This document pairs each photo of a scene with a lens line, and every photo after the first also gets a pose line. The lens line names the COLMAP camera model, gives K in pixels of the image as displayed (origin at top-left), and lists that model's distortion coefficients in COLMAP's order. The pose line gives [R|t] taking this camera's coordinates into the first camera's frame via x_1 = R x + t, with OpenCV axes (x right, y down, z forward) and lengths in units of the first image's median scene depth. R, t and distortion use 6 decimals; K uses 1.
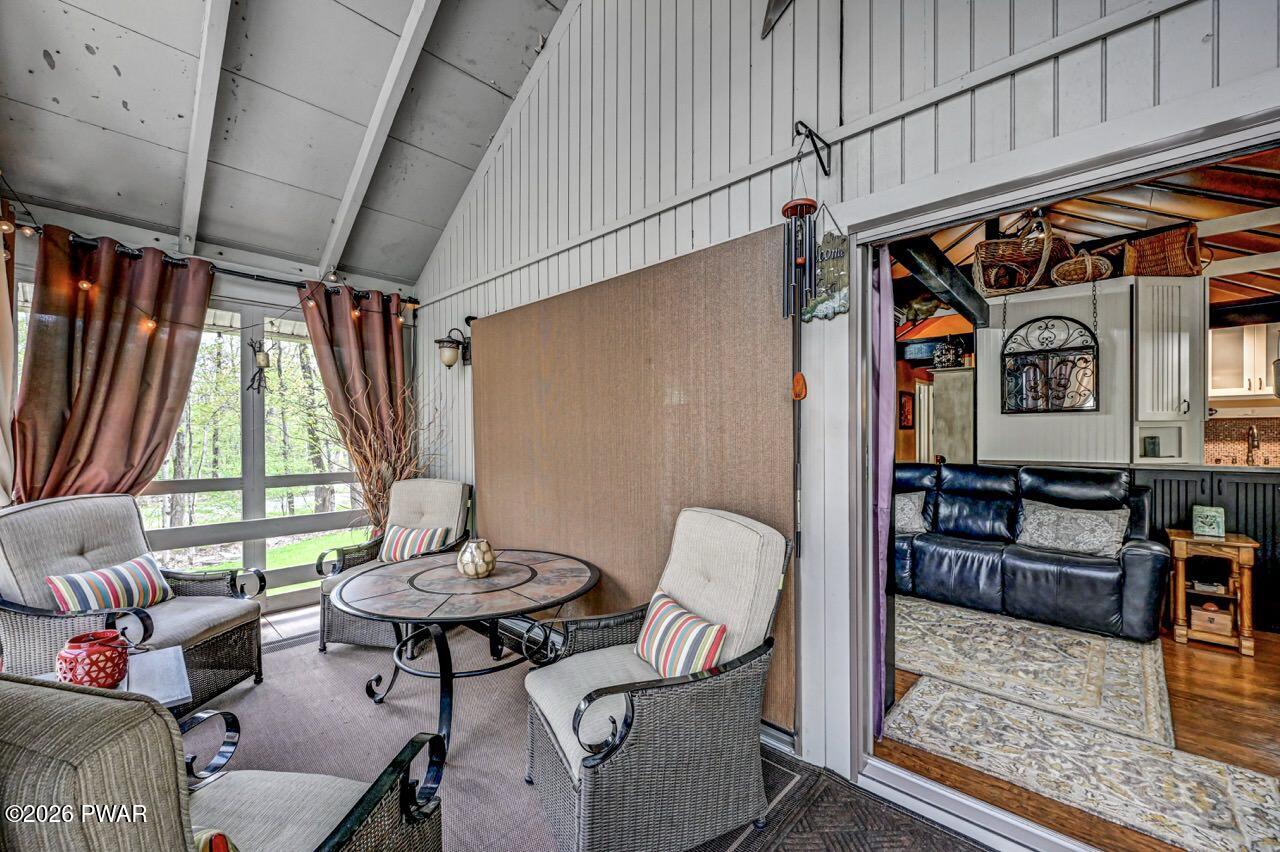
lens RADIAL K [[503.8, 0, 640.0], [0, 503.8, 426.0], [0, 0, 1]] dist [-0.000795, -0.000188]
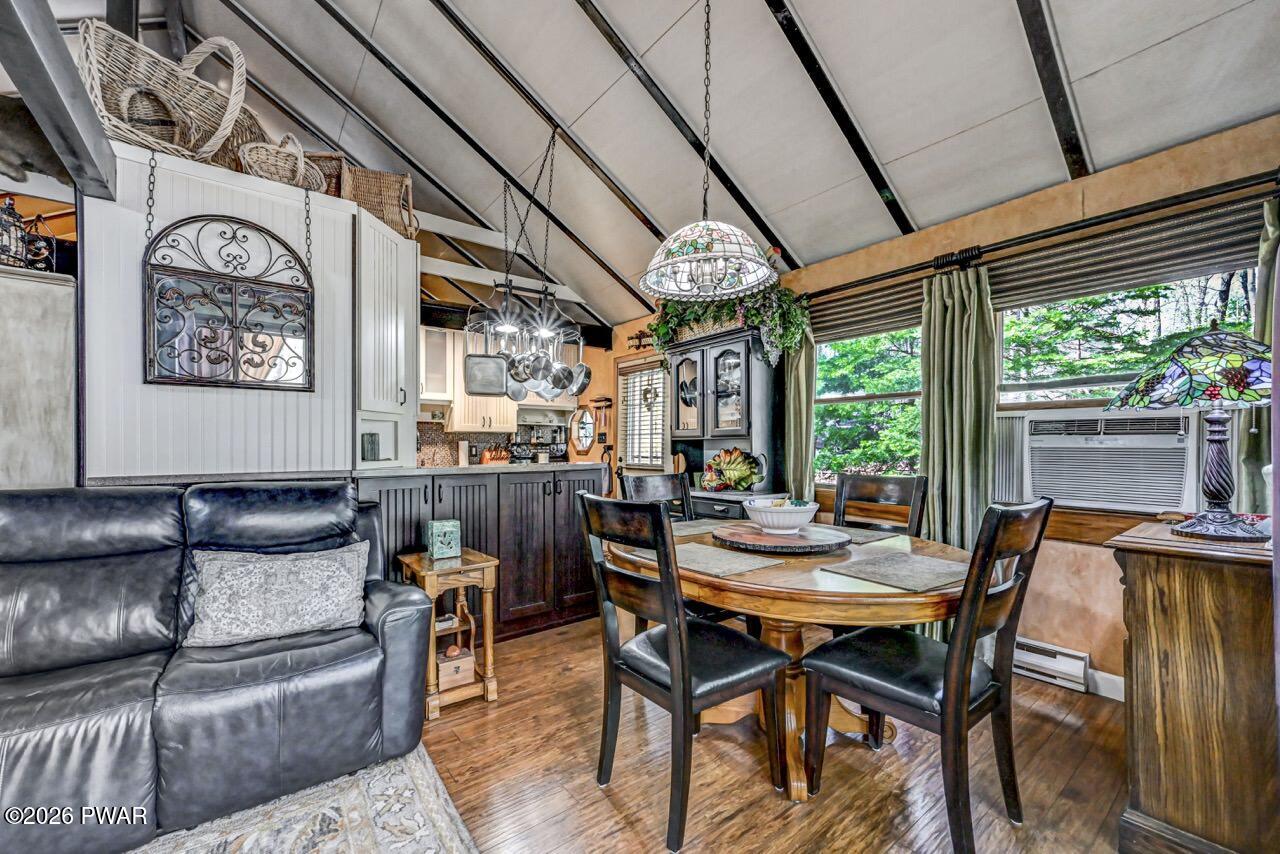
lens RADIAL K [[519.1, 0, 638.0], [0, 519.1, 453.9], [0, 0, 1]] dist [-0.000419, 0.000146]
pose [[0.168430, -0.010560, 0.985657, 0.334573], [-0.017254, 0.999758, 0.013660, 0.035097], [-0.985563, -0.019307, 0.168207, 0.491270]]
